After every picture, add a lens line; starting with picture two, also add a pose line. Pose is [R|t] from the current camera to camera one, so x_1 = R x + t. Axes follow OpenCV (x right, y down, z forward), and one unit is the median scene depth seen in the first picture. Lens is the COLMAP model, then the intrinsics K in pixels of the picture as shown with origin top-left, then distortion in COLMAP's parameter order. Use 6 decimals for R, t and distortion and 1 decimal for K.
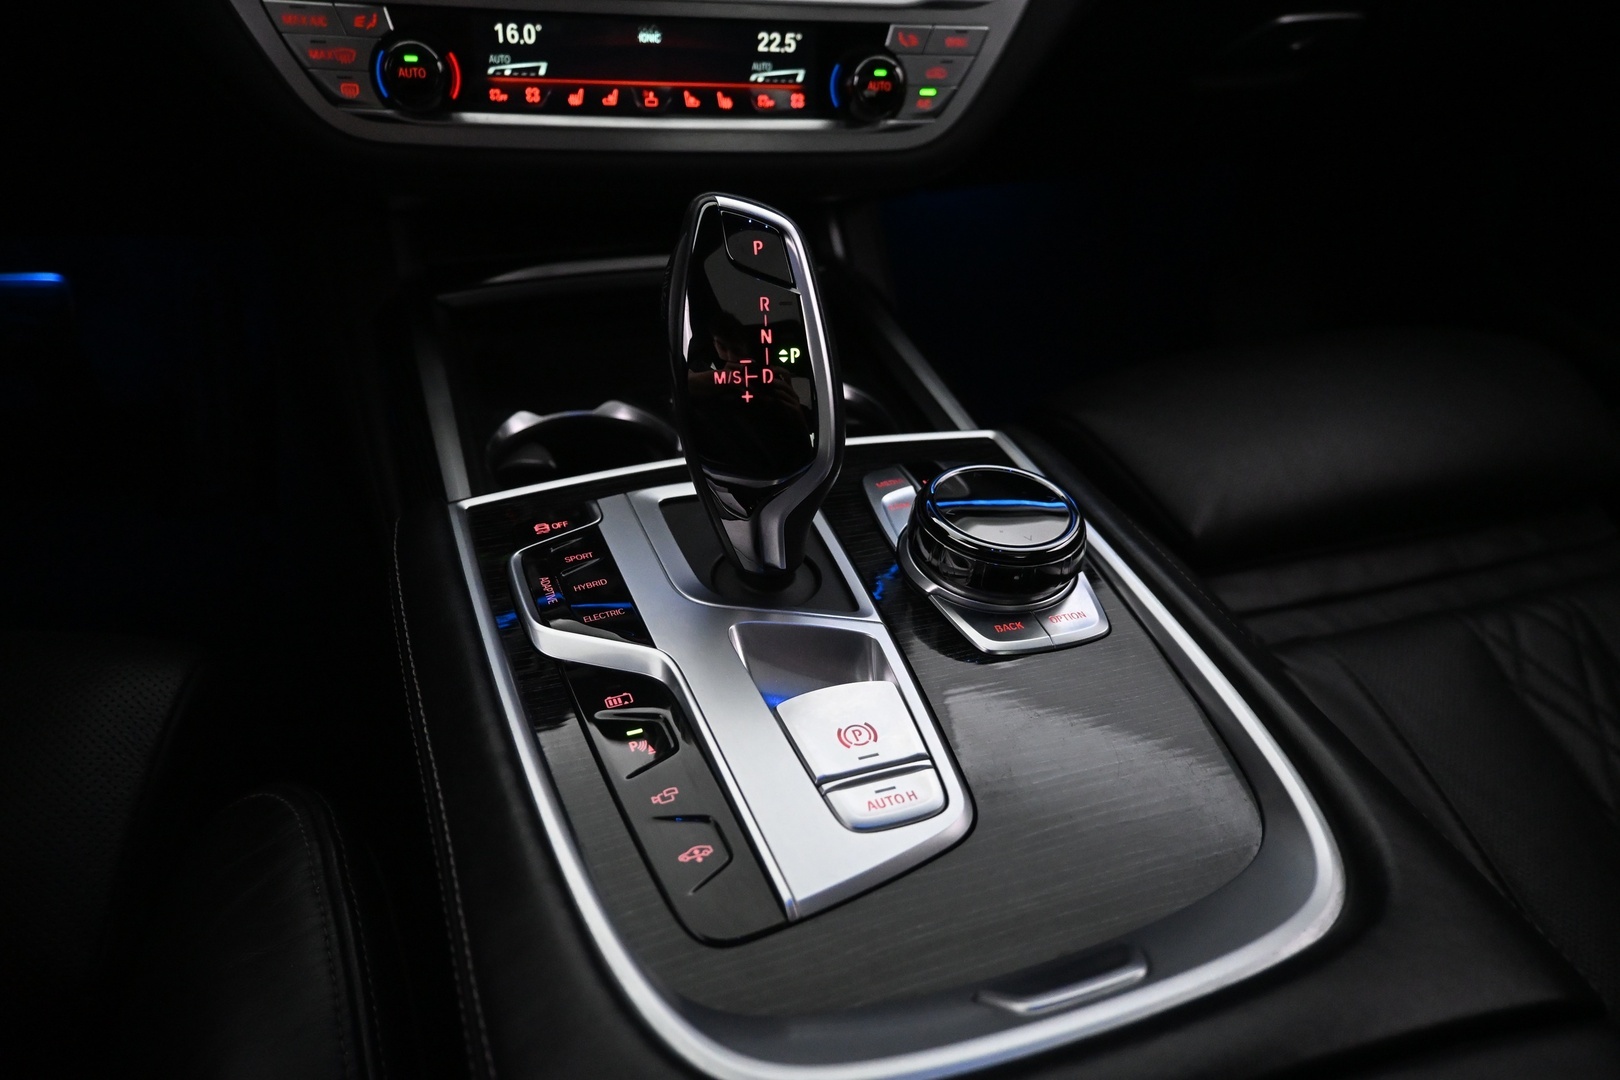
lens RADIAL K [[1105.3, 0, 802.8], [0, 1105.3, 534.1], [0, 0, 1]] dist [-0.009026, -0.001728]
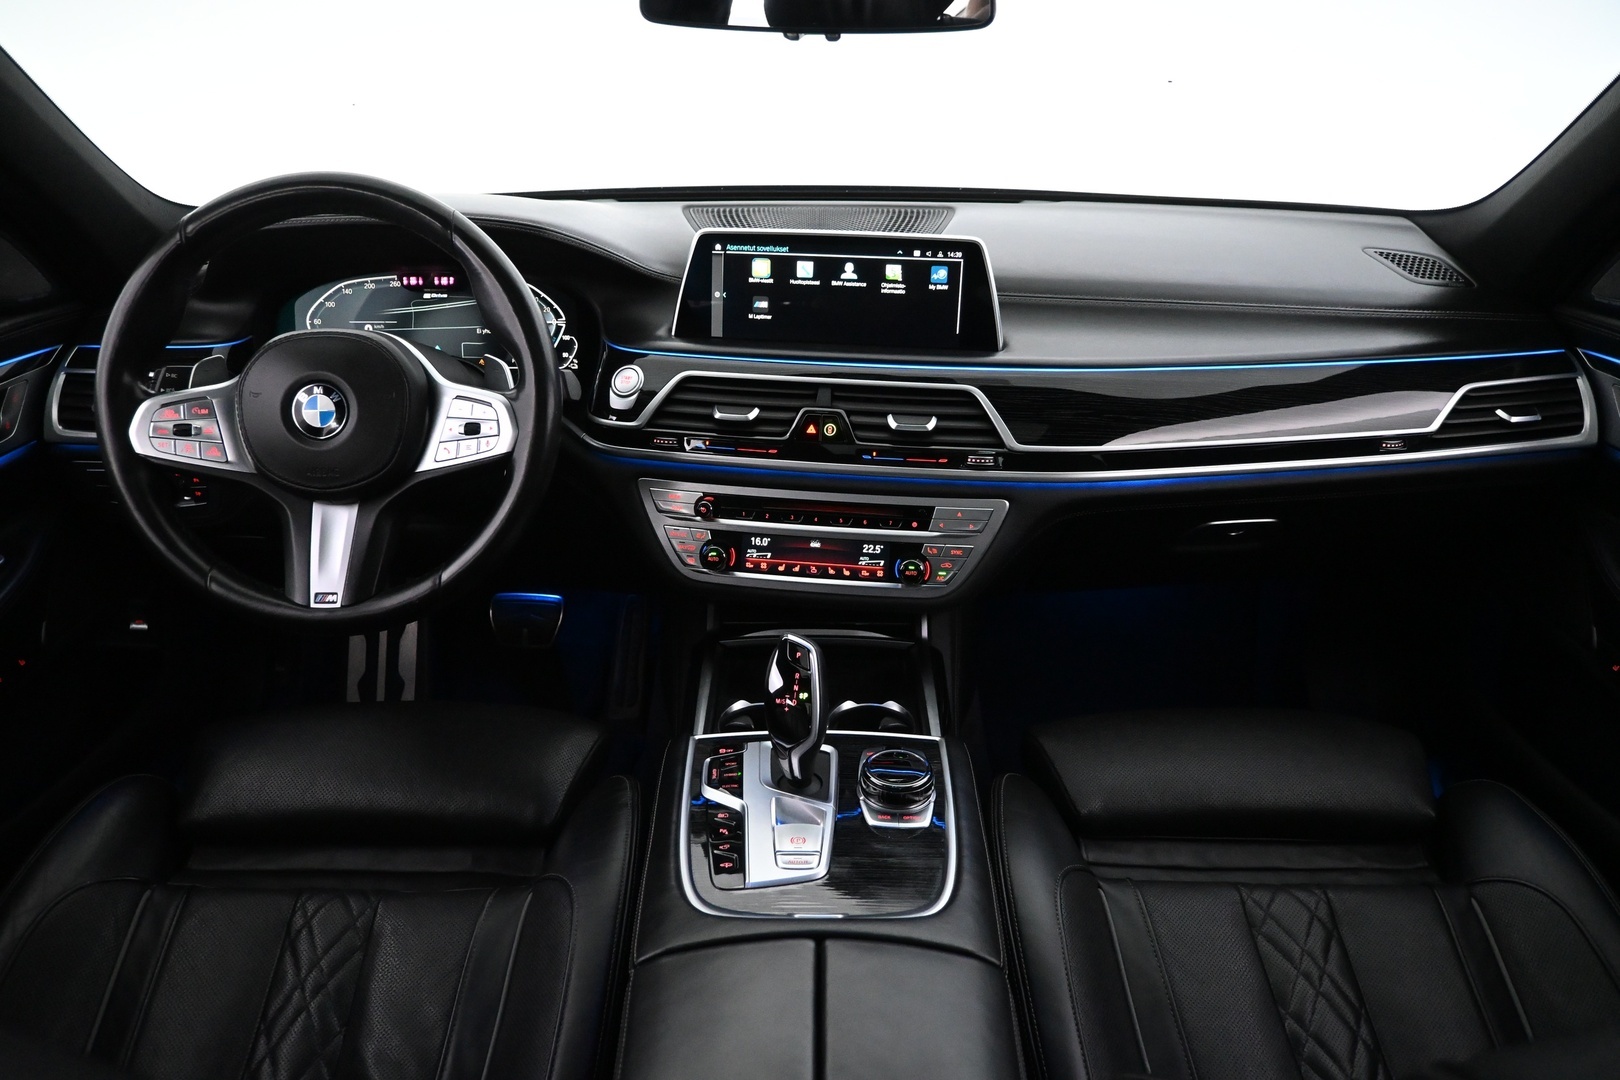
lens RADIAL K [[1095.9, 0, 803.4], [0, 1095.9, 535.5], [0, 0, 1]] dist [0.002006, -0.000696]
pose [[0.933816, 0.068746, -0.351085, 0.632561], [-0.153410, 0.963504, -0.219374, 0.033890], [0.323191, 0.258715, 0.910282, -1.079841]]
